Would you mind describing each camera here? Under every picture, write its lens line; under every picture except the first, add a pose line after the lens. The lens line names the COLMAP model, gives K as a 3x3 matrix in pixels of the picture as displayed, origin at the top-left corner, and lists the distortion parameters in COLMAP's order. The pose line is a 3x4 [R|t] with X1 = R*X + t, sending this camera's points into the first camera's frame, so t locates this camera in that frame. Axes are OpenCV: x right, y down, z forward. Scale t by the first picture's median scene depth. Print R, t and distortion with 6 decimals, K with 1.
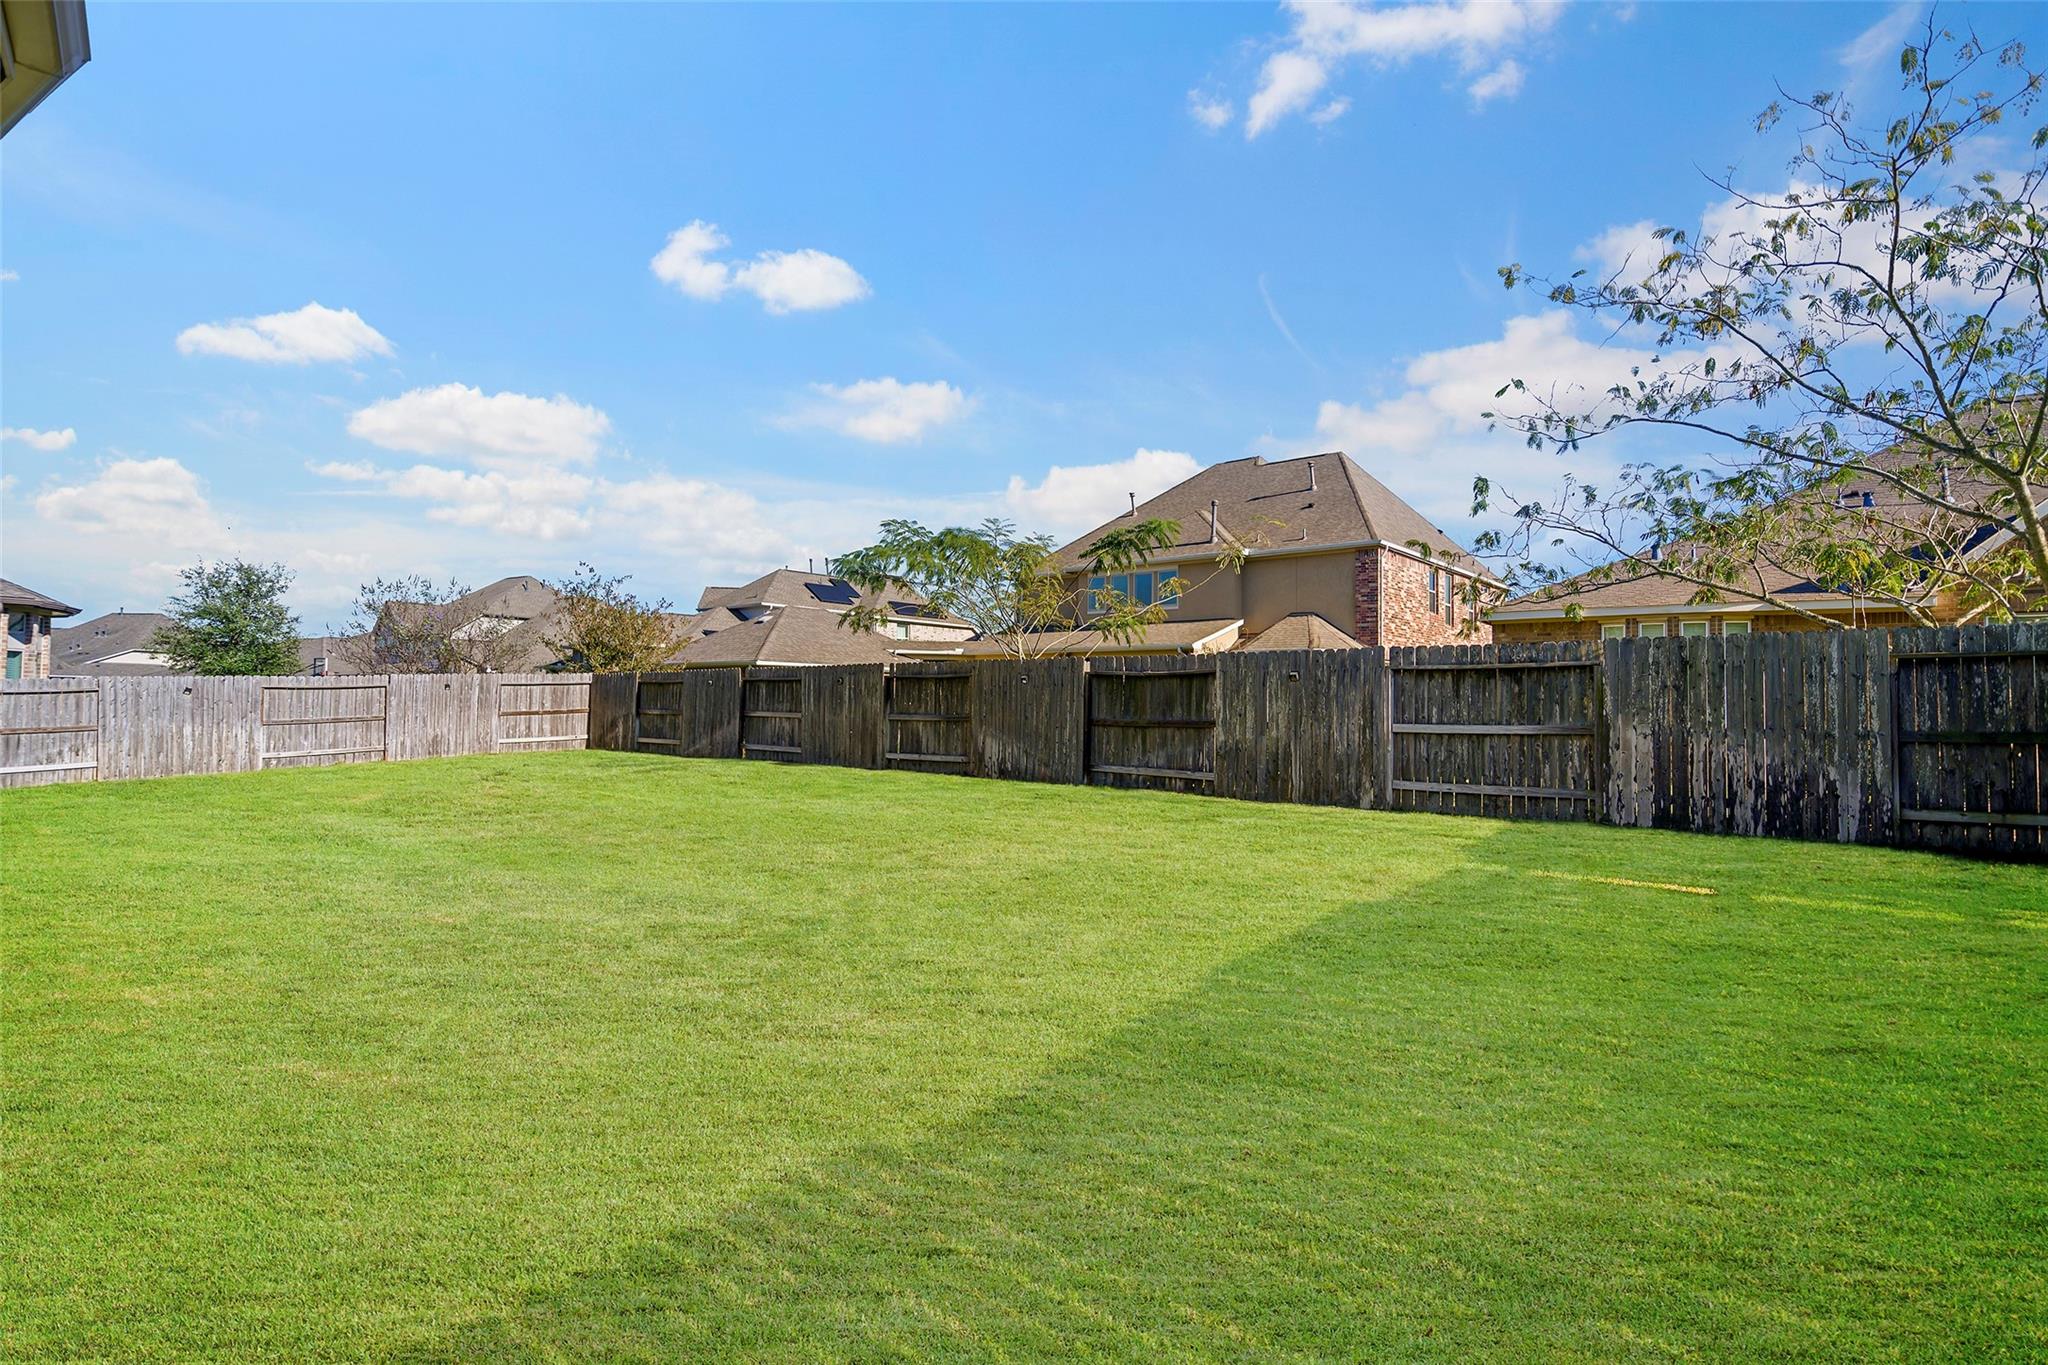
lens RADIAL K [[988.3, 0, 1030.1], [0, 988.3, 683.2], [0, 0, 1]] dist [-0.007702, 0.000429]
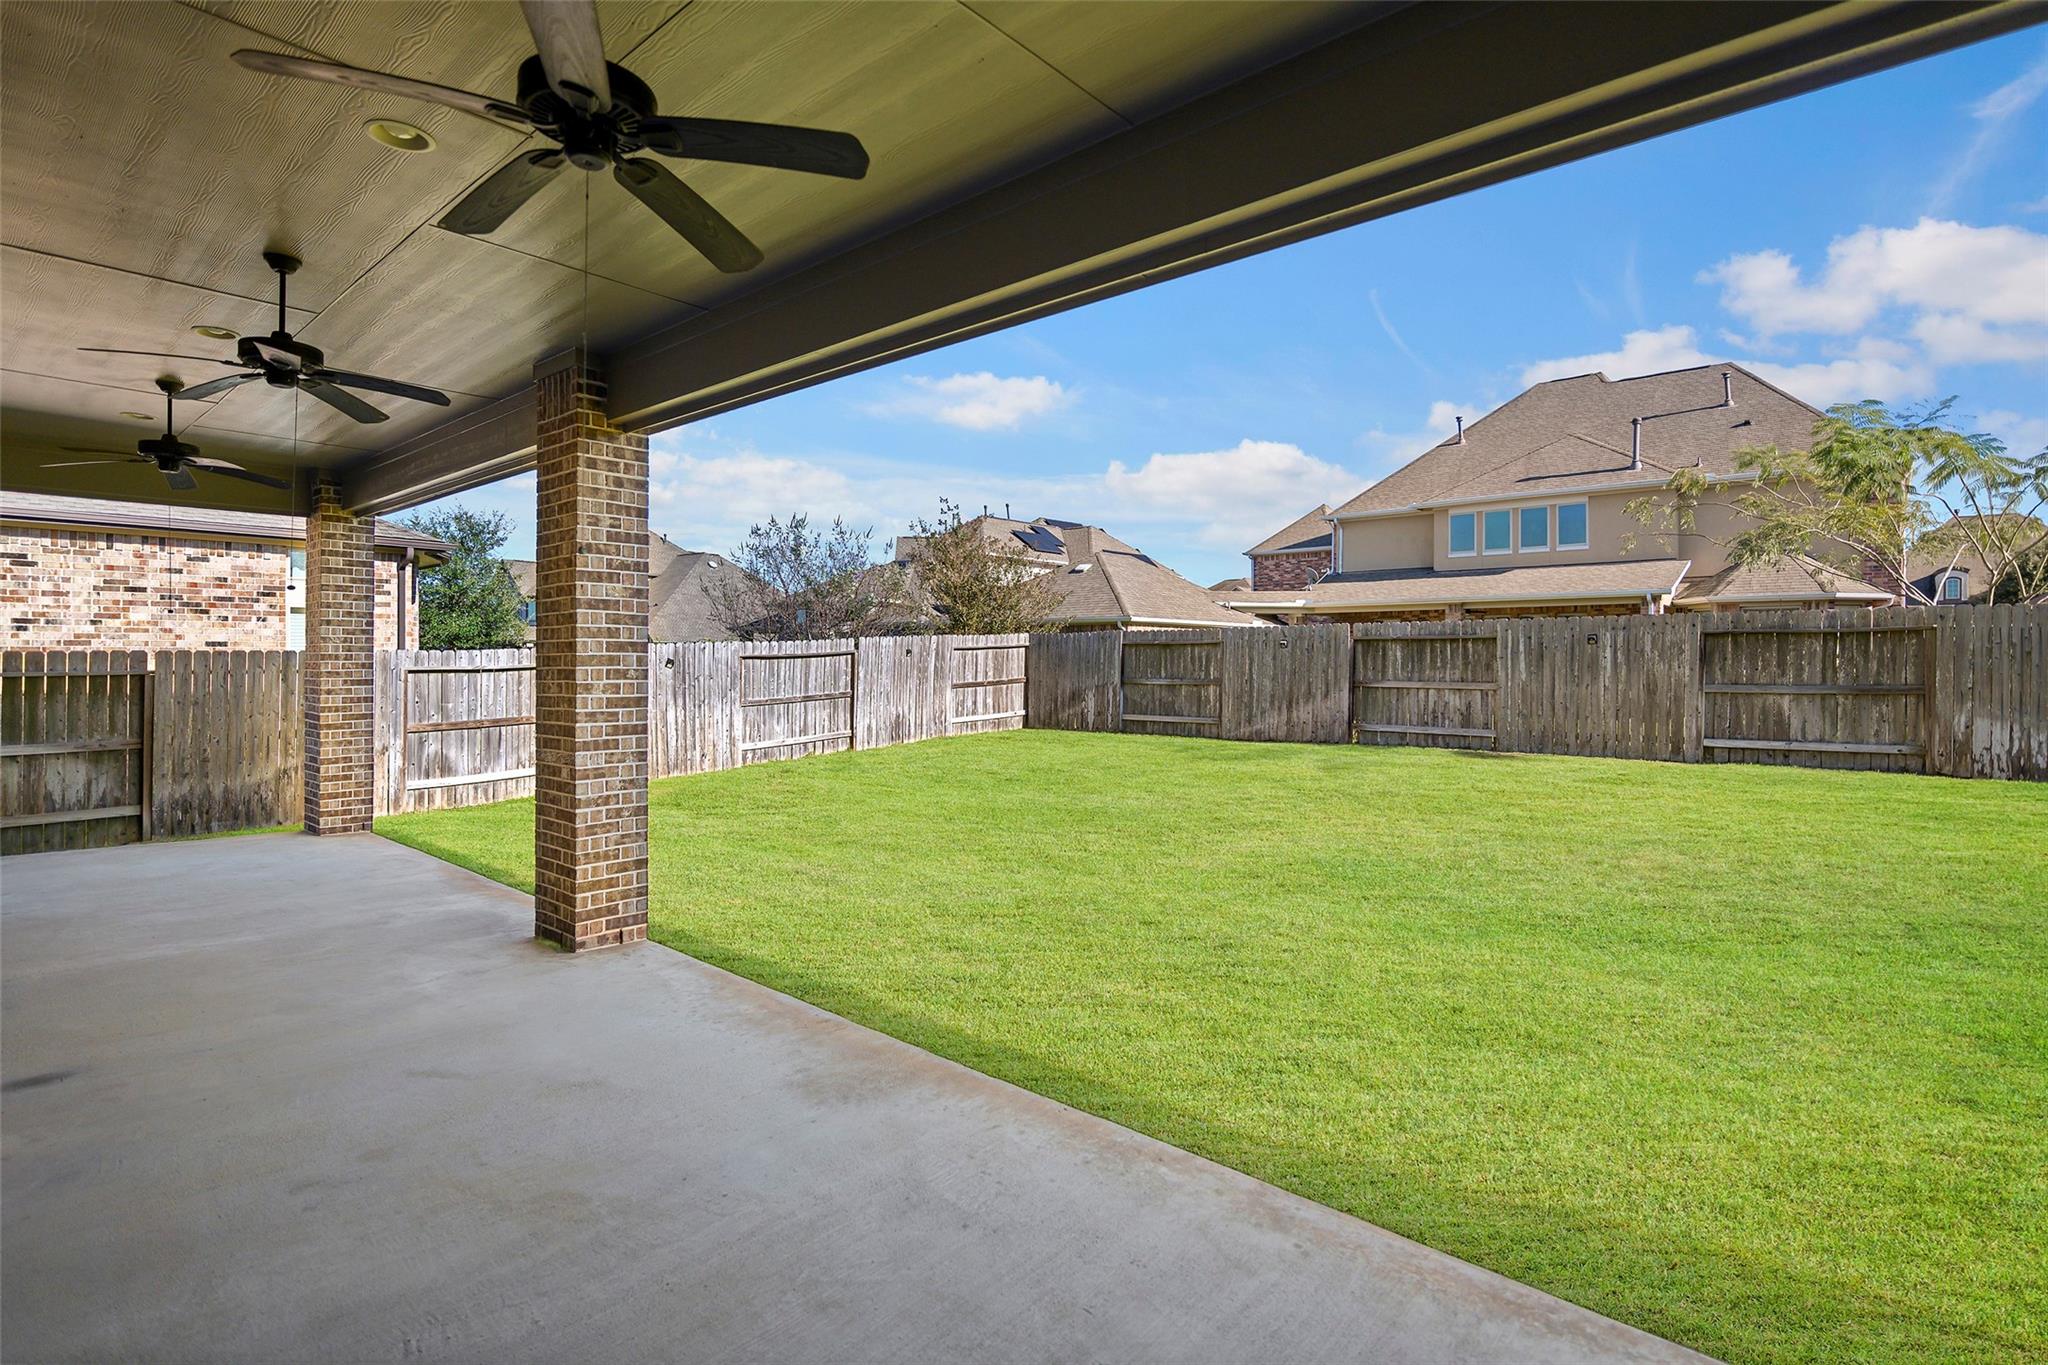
lens RADIAL K [[988.3, 0, 1006.5], [0, 988.3, 665.7], [0, 0, 1]] dist [-0.007702, 0.000429]
pose [[0.999632, -0.011676, -0.024474, -0.616307], [0.012306, 0.999593, 0.025720, -0.006352], [0.024164, -0.026012, 0.999370, 0.276946]]
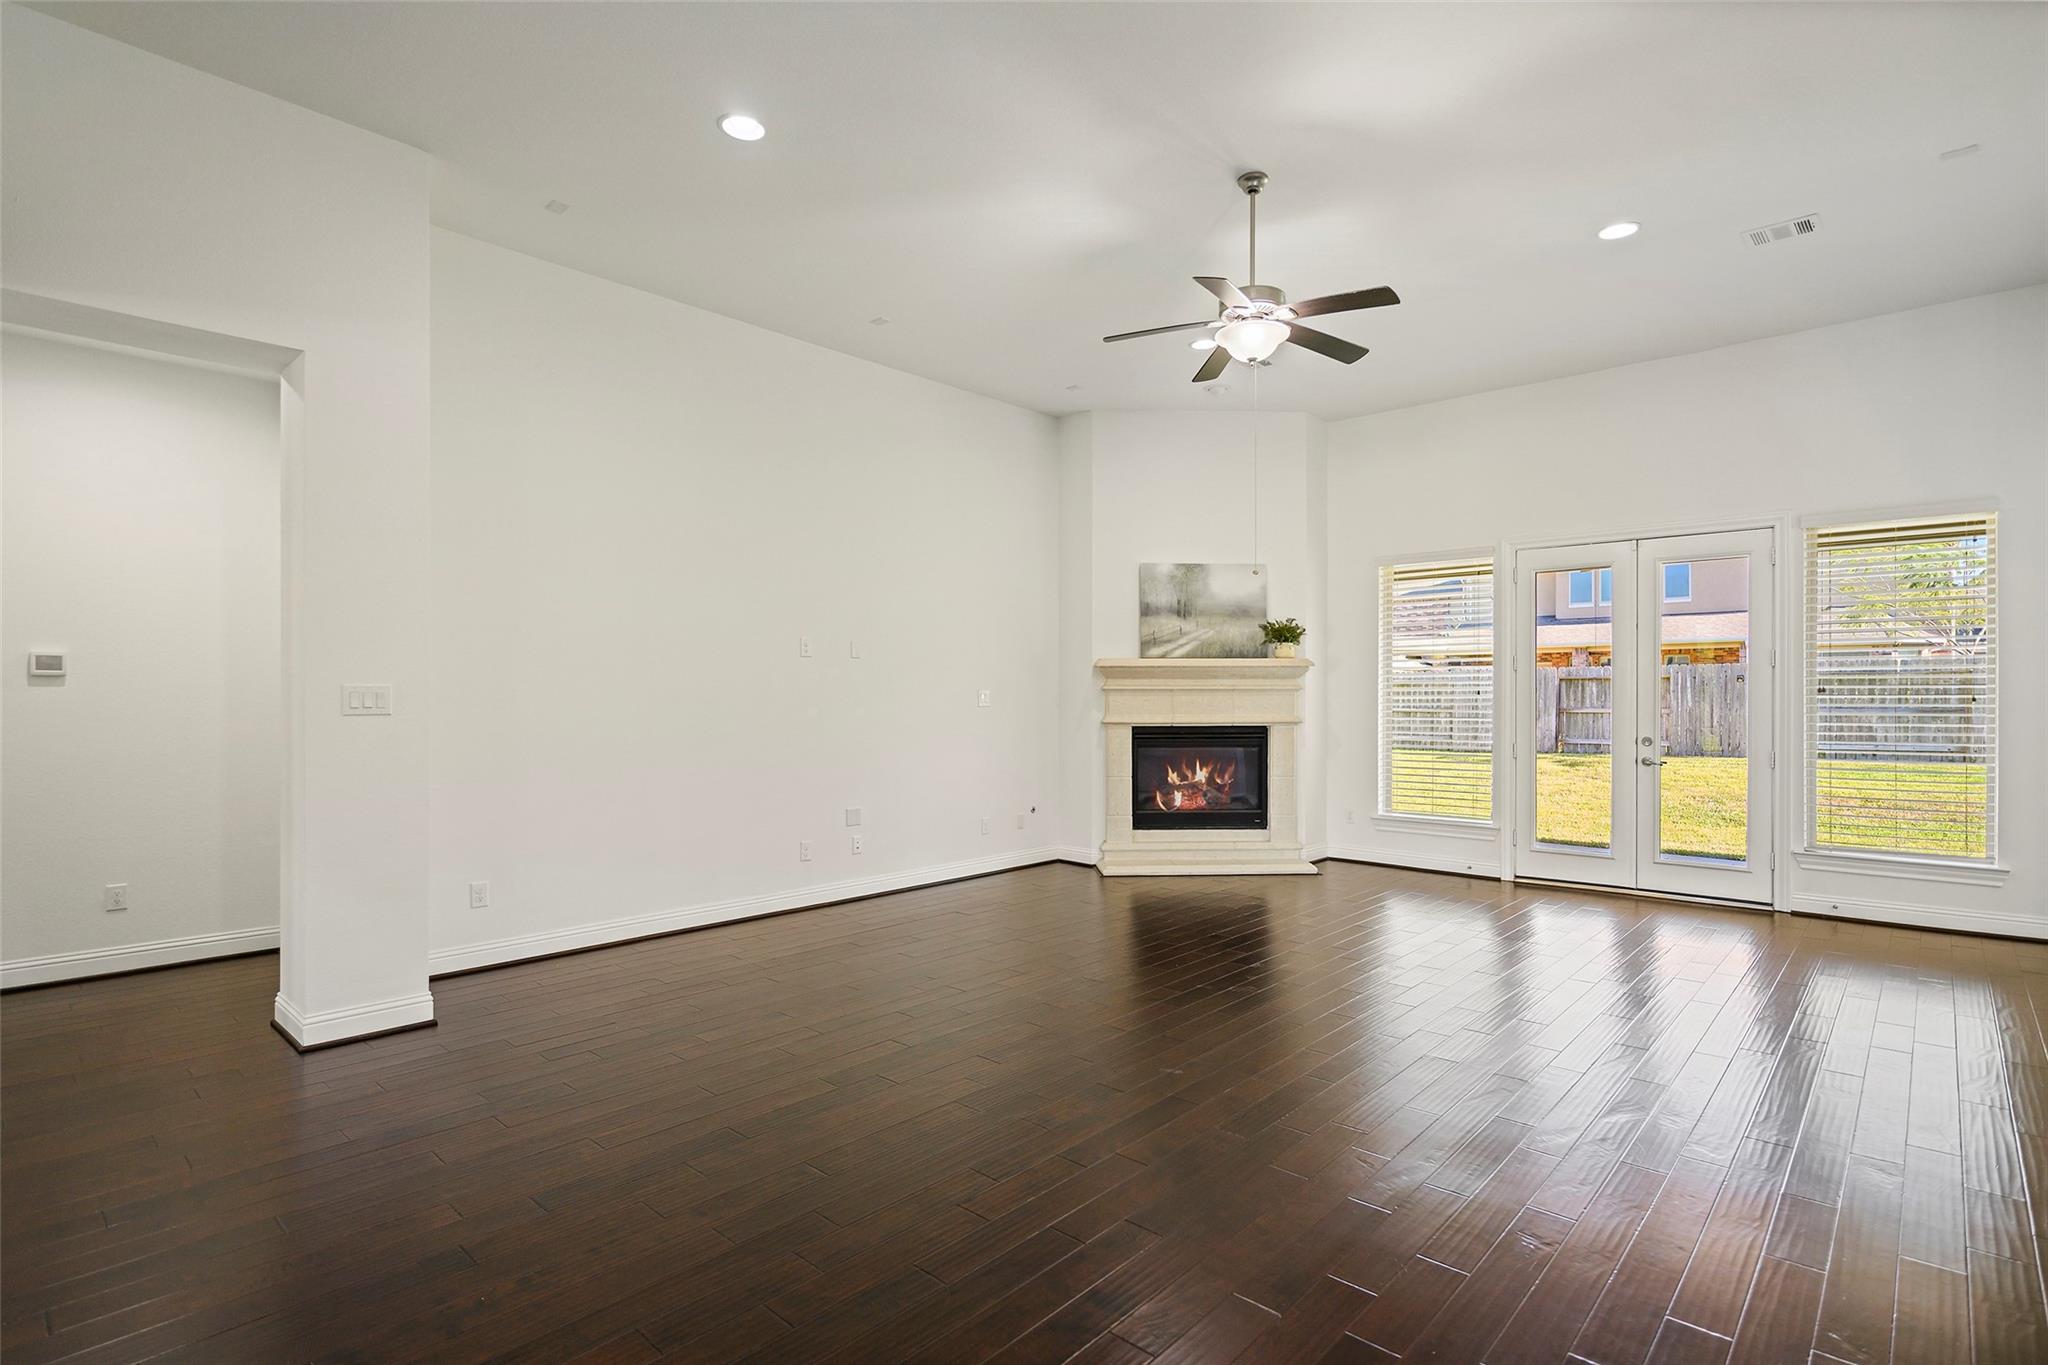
lens RADIAL K [[988.3, 0, 1026.4], [0, 988.3, 702.8], [0, 0, 1]] dist [-0.007702, 0.000429]
pose [[0.998943, -0.017482, -0.042516, -0.942311], [0.018556, 0.999515, 0.024998, -0.016909], [0.042059, -0.025760, 0.998783, -0.102035]]
